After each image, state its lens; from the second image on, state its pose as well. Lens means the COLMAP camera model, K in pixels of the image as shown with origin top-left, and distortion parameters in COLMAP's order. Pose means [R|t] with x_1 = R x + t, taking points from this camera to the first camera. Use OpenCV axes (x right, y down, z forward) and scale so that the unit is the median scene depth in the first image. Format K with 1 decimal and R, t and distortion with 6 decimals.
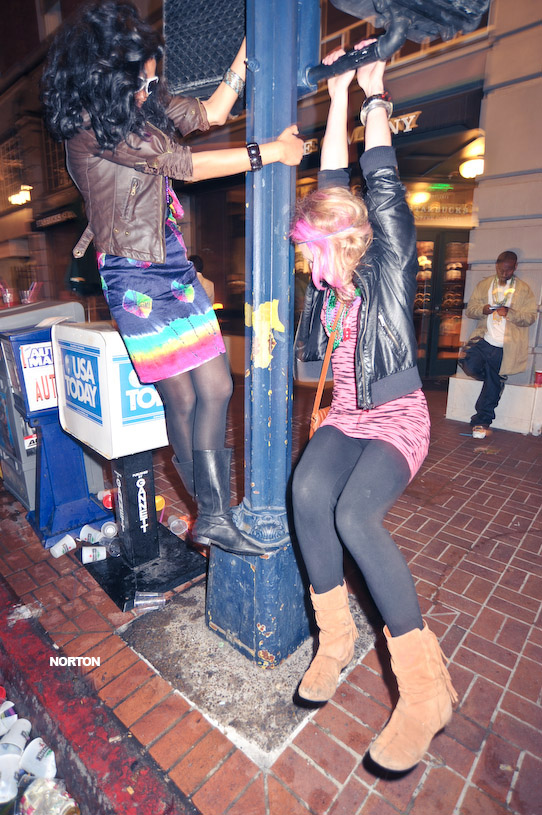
lens RADIAL K [[446.3, 0, 271.0], [0, 446.3, 407.5], [0, 0, 1]] dist [-0.088508, 0.040955]
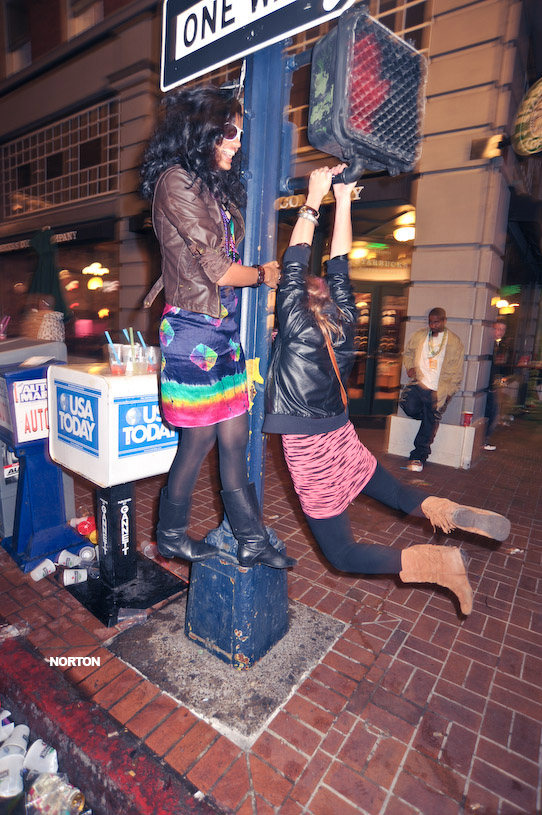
lens RADIAL K [[446.3, 0, 271.0], [0, 446.3, 407.5], [0, 0, 1]] dist [-0.088508, 0.040955]
pose [[0.992104, 0.025131, 0.122877, -0.090989], [-0.016450, 0.997329, -0.071161, -0.015505], [-0.124337, 0.068578, 0.989867, -0.199979]]
